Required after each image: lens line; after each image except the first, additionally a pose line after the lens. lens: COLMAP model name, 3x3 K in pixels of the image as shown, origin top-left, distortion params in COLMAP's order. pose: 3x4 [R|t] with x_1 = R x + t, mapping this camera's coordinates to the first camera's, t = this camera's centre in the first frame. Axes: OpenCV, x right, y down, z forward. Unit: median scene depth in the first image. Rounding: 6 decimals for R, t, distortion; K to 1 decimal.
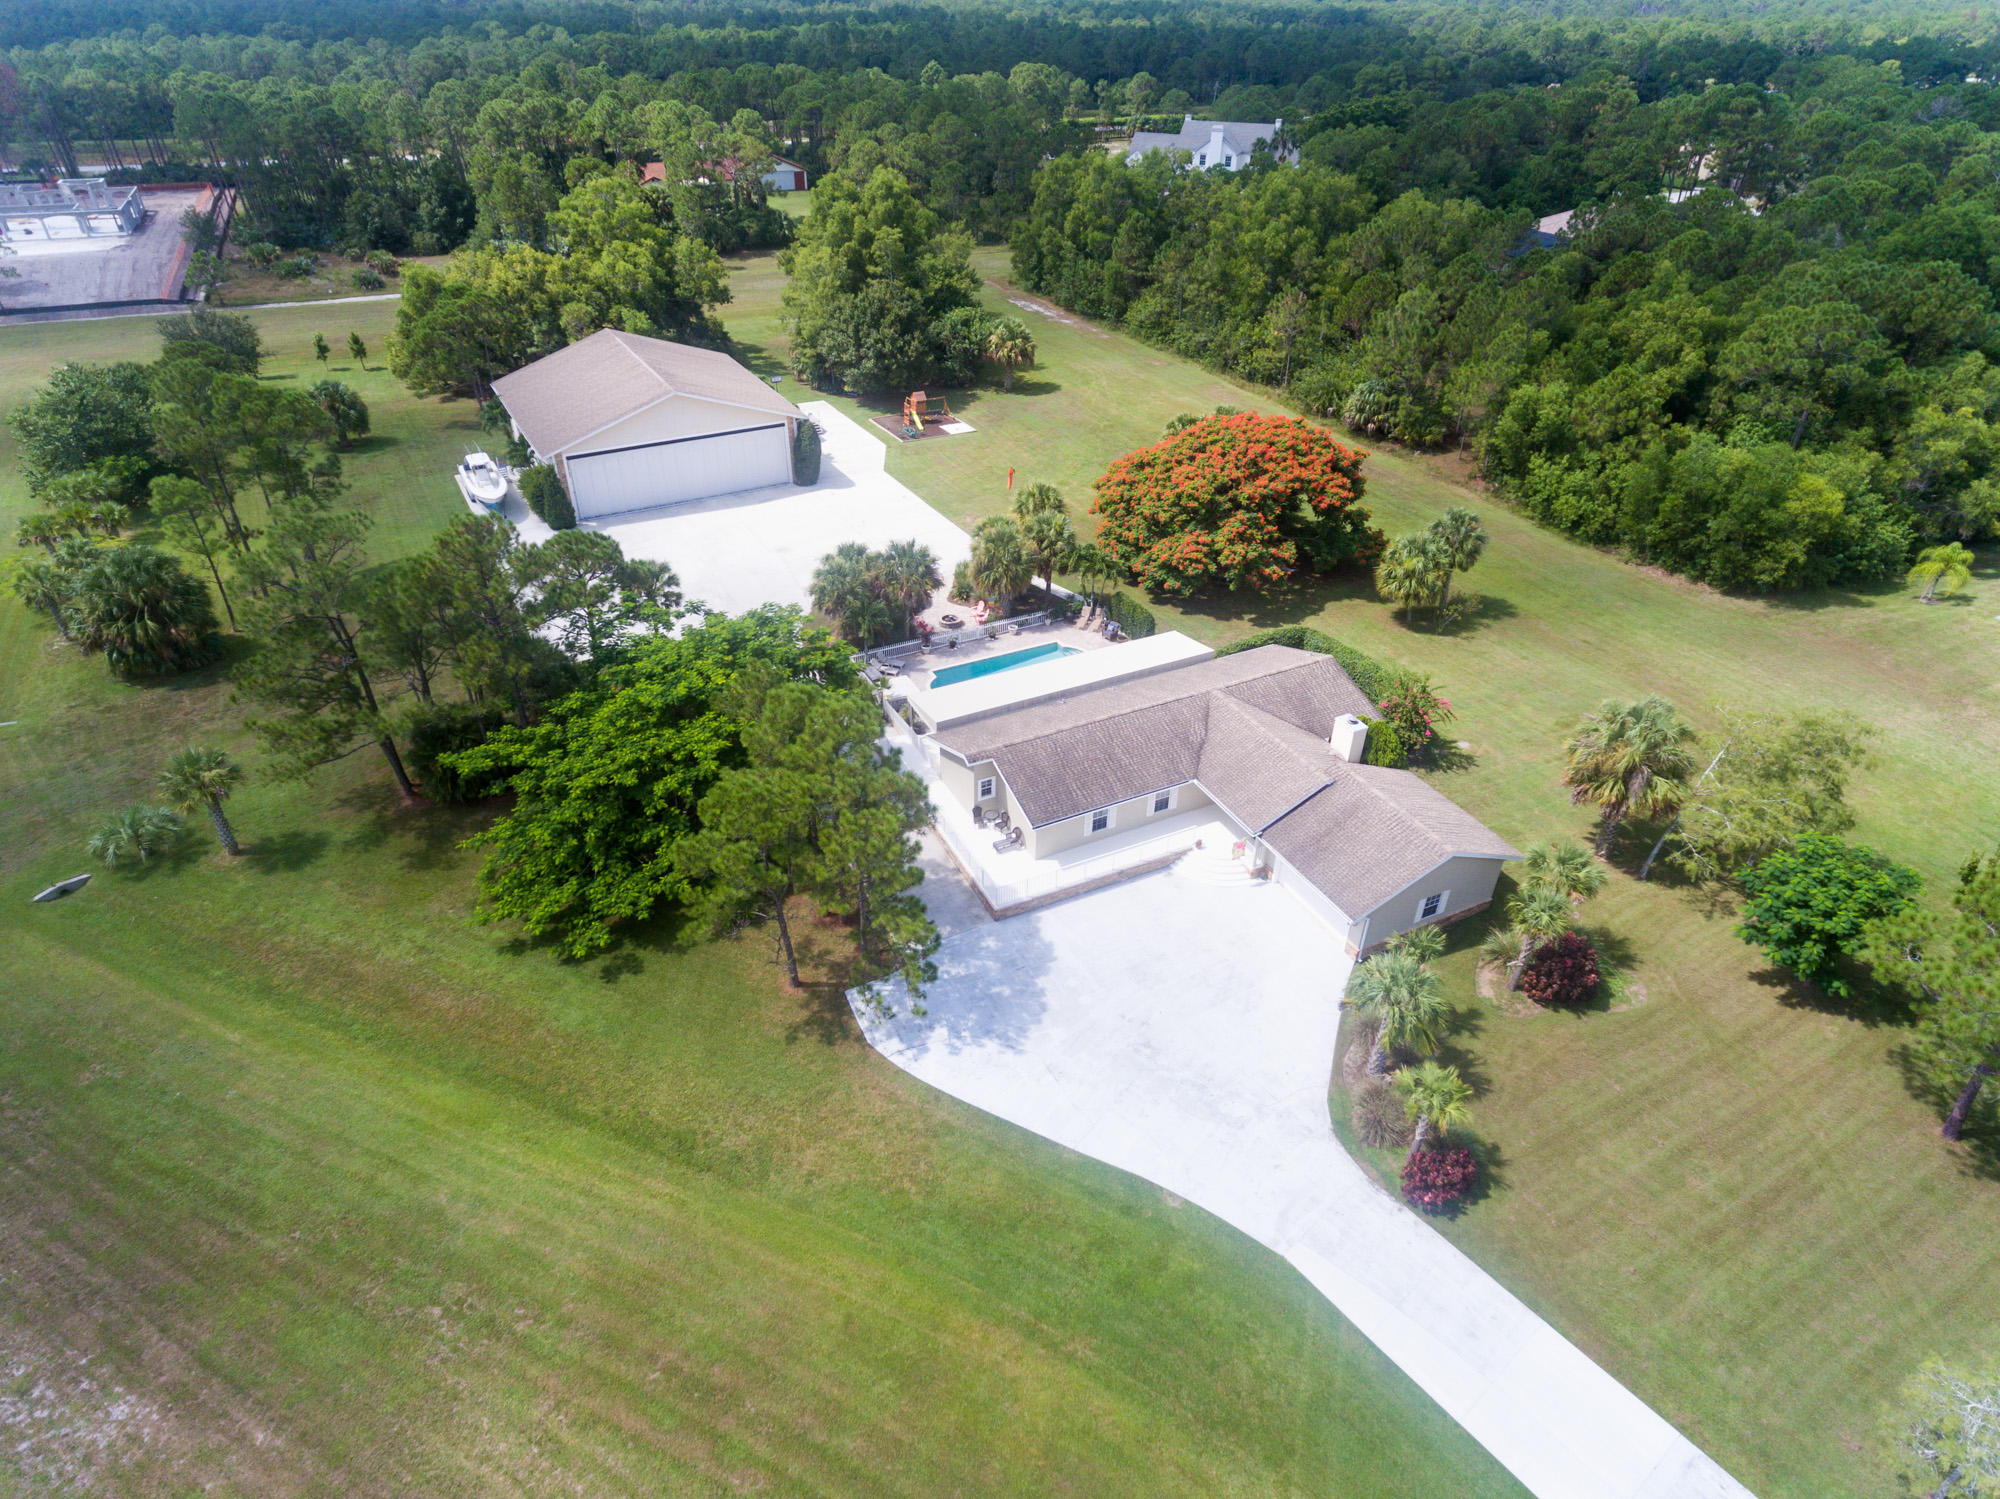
lens RADIAL K [[1162.6, 0, 1000.0], [0, 1162.6, 749.5], [0, 0, 1]] dist [0.018792, 0.001571]
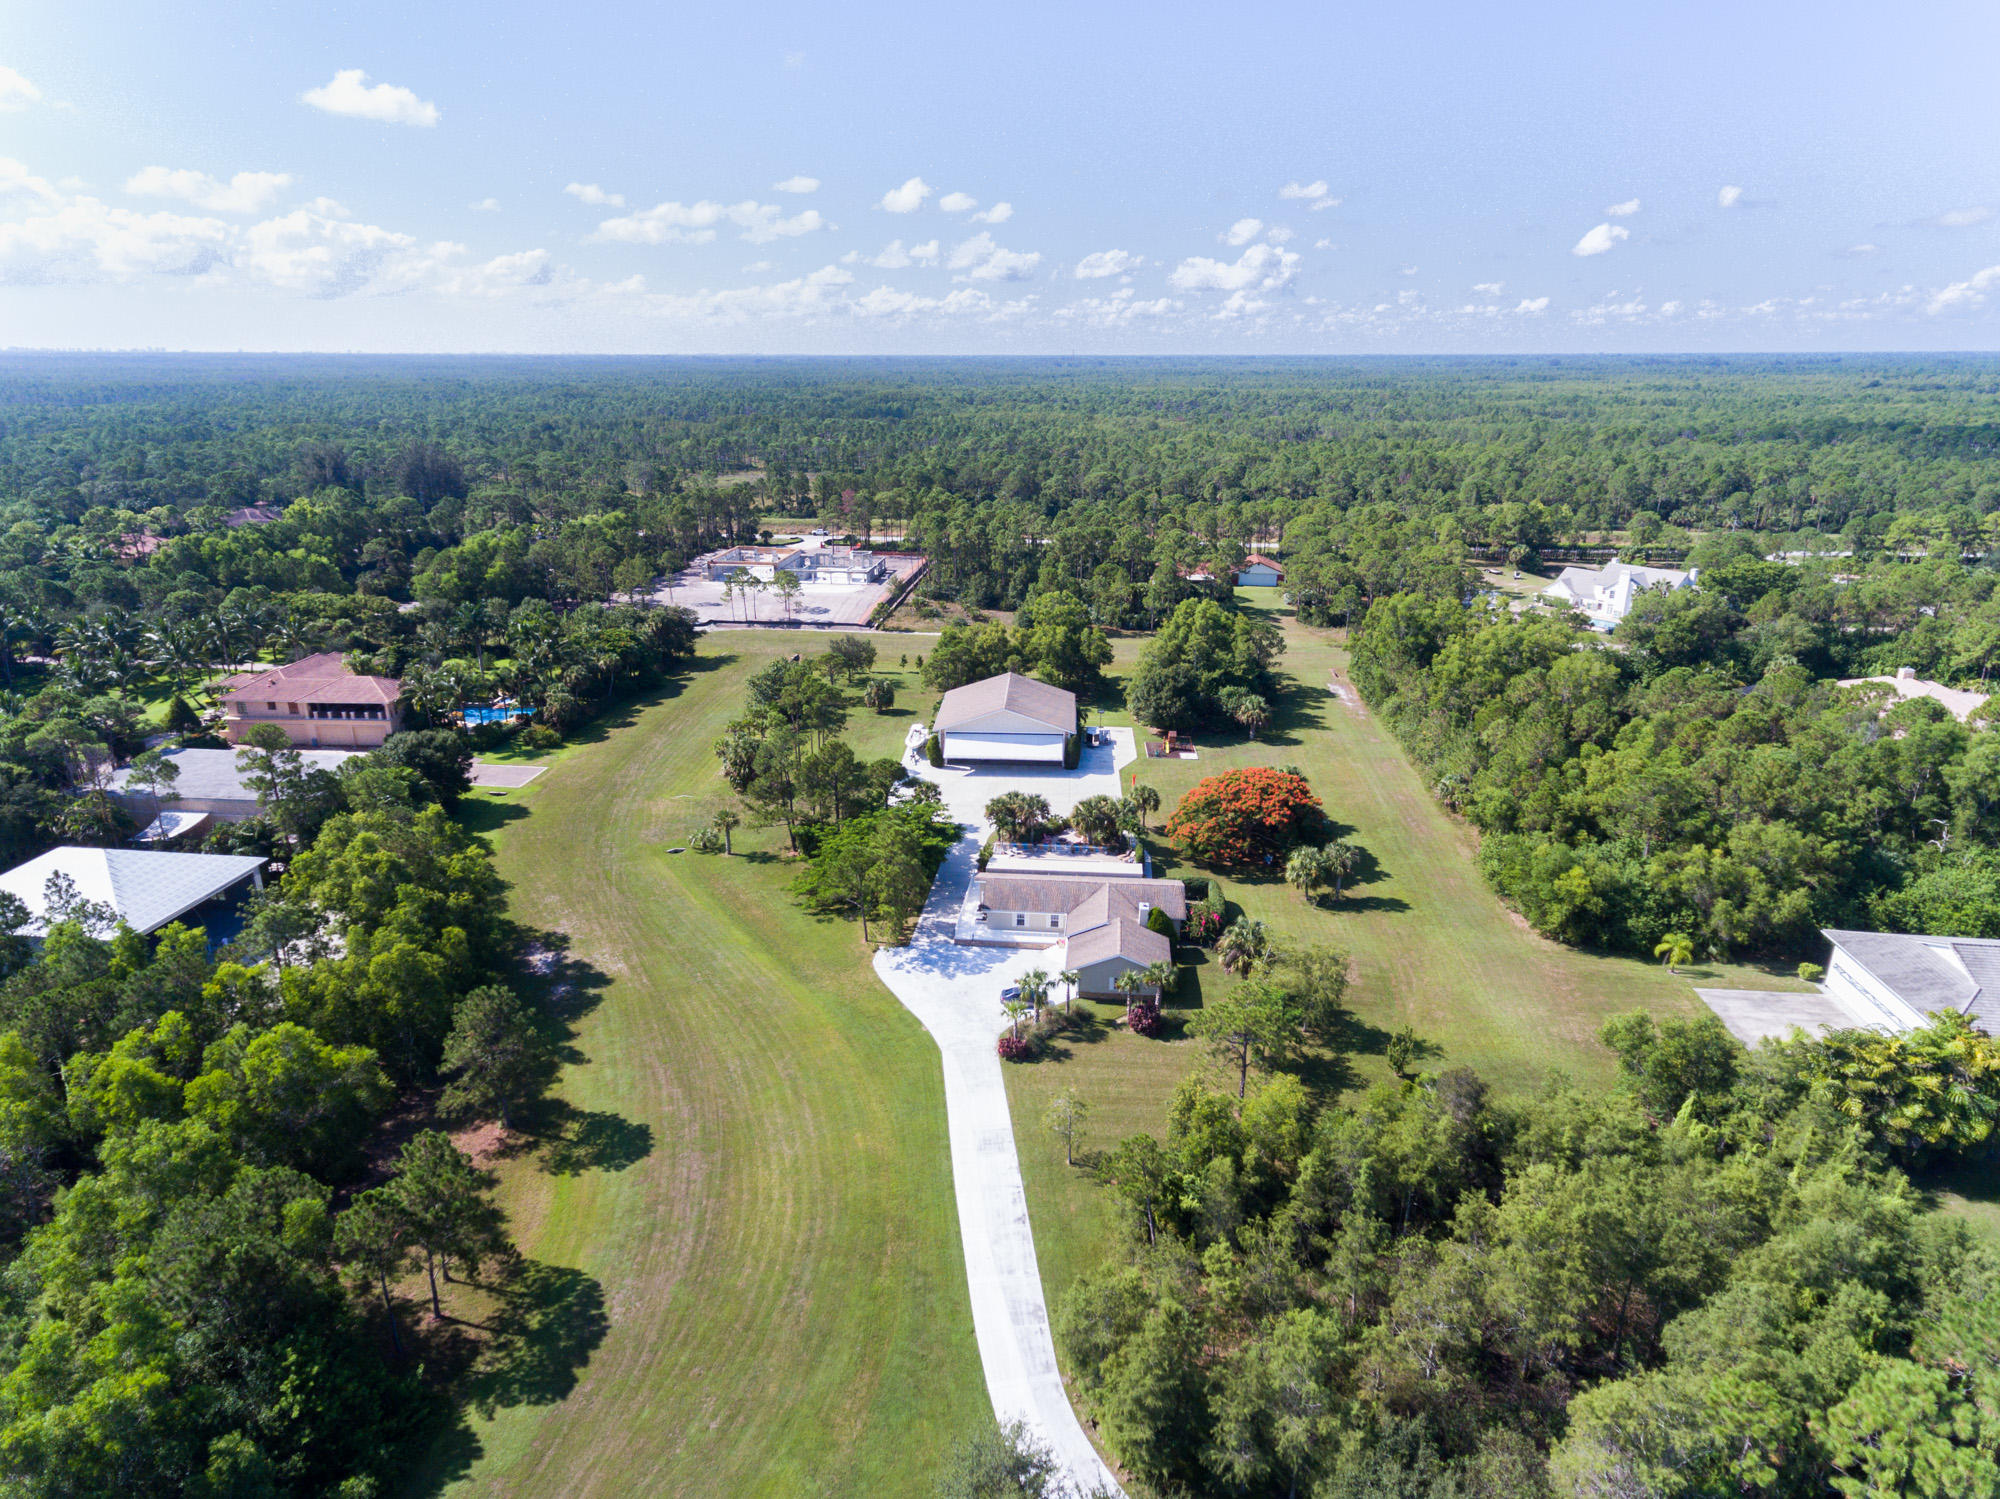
lens RADIAL K [[1162.6, 0, 1000.0], [0, 1162.6, 749.5], [0, 0, 1]] dist [0.018792, 0.001571]
pose [[0.846337, 0.163387, -0.506970, 0.812679], [-0.289374, 0.940121, -0.180097, 0.120650], [0.447187, 0.299127, 0.842939, -0.699125]]
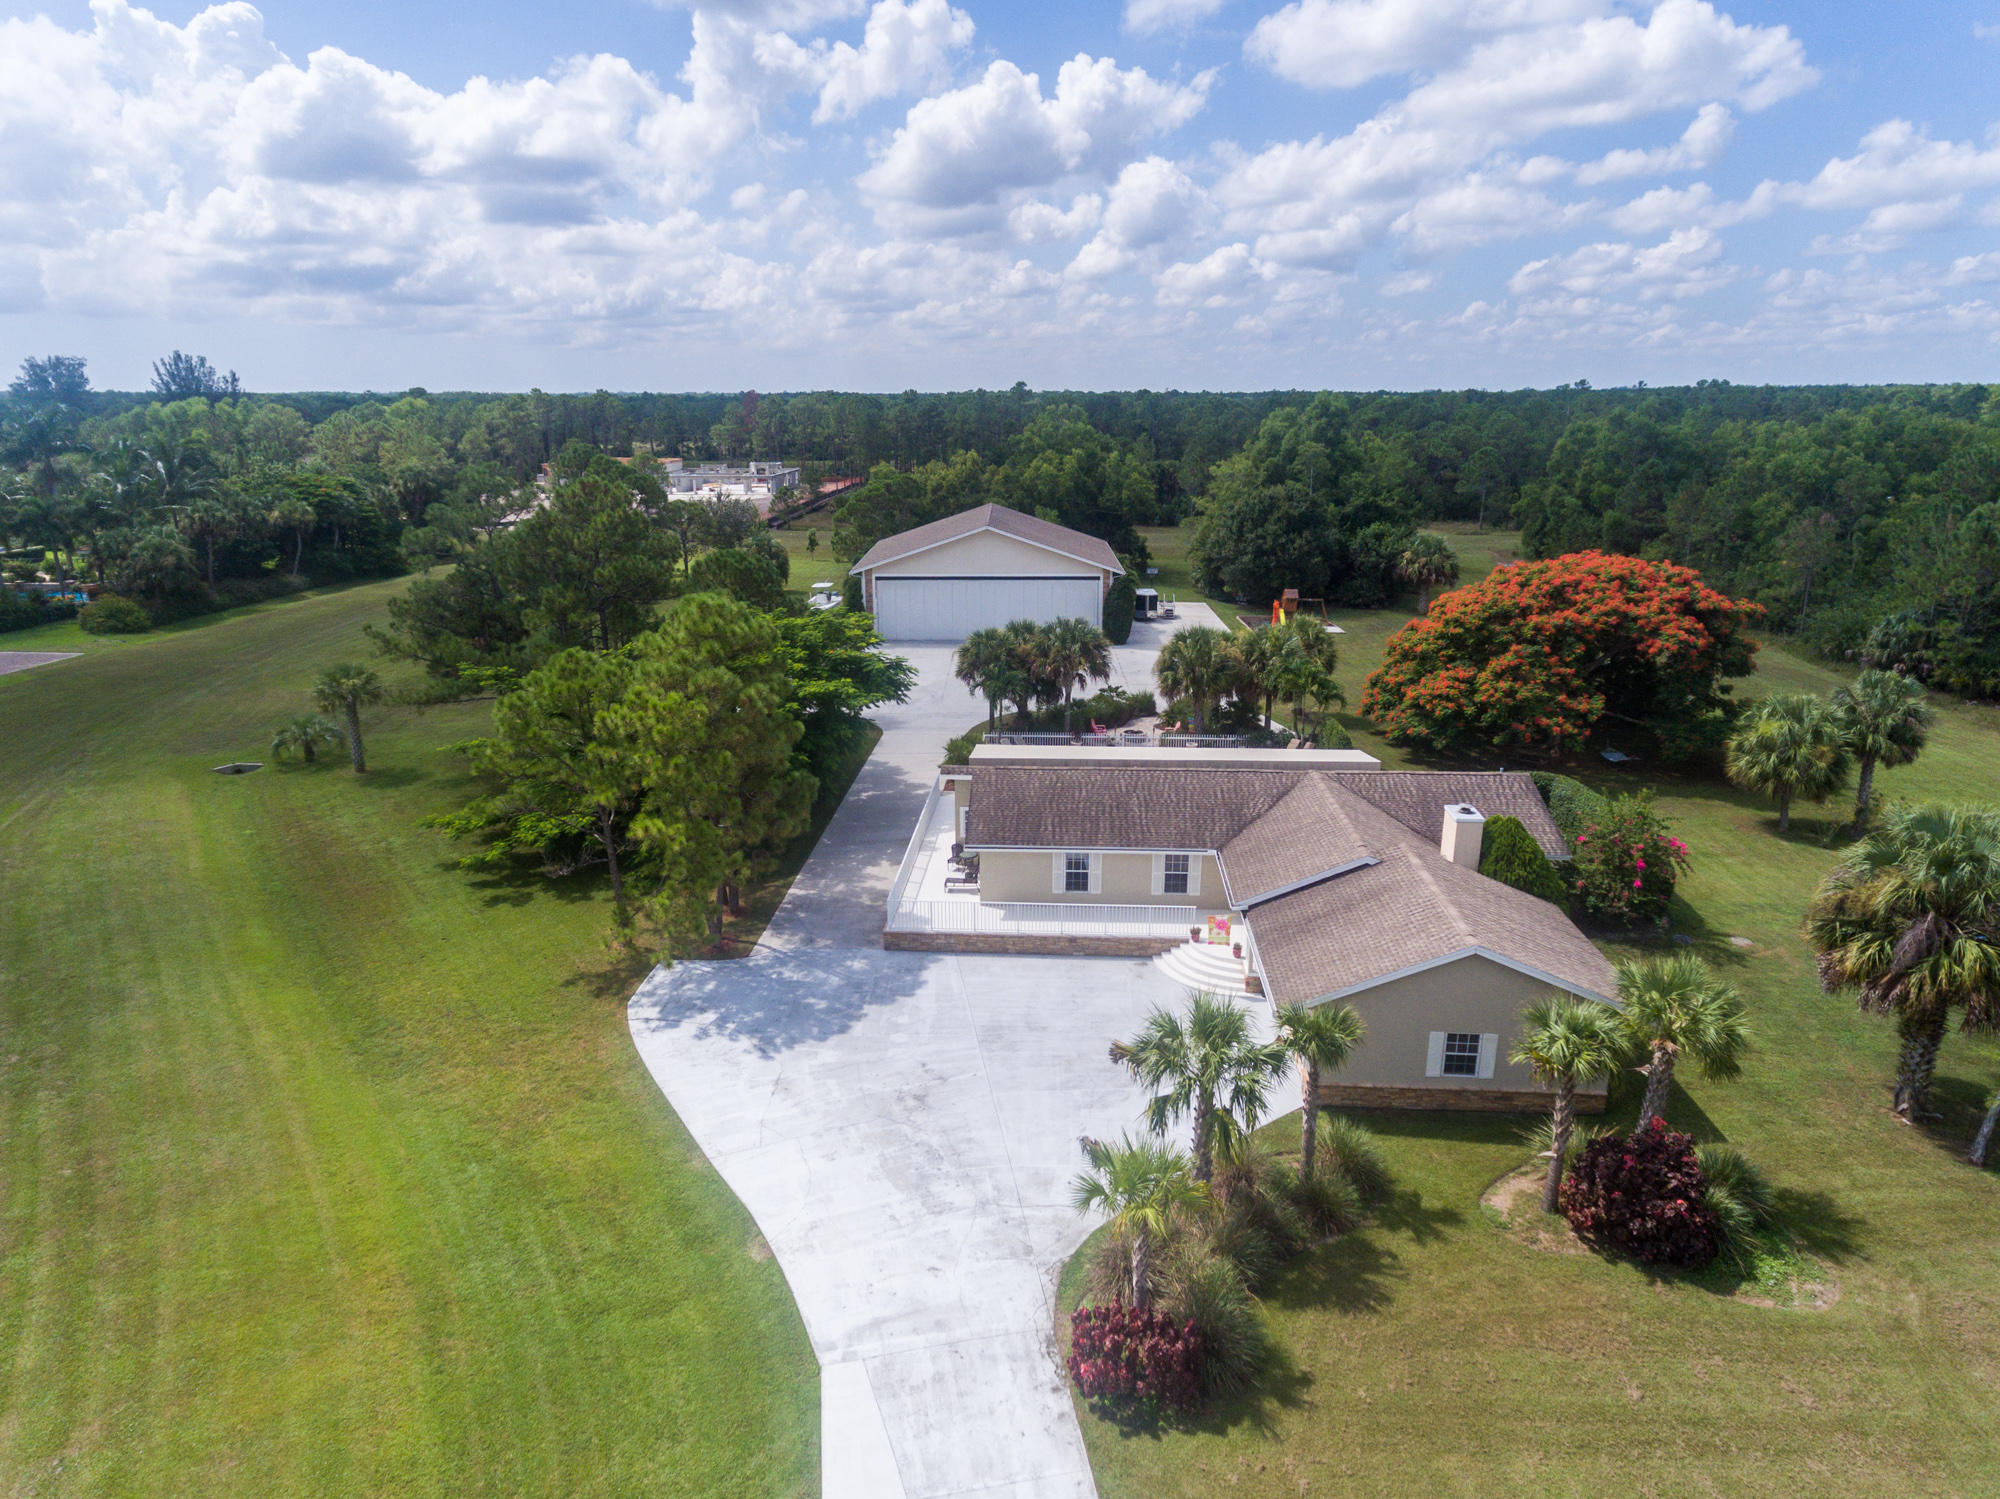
lens RADIAL K [[1236.3, 0, 1000.0], [0, 1236.3, 749.5], [0, 0, 1]] dist [0.022647, -0.001503]
pose [[0.867789, 0.126745, -0.480497, 0.305610], [-0.267171, 0.934286, -0.236073, 0.136880], [0.419000, 0.333236, 0.844626, 0.204189]]
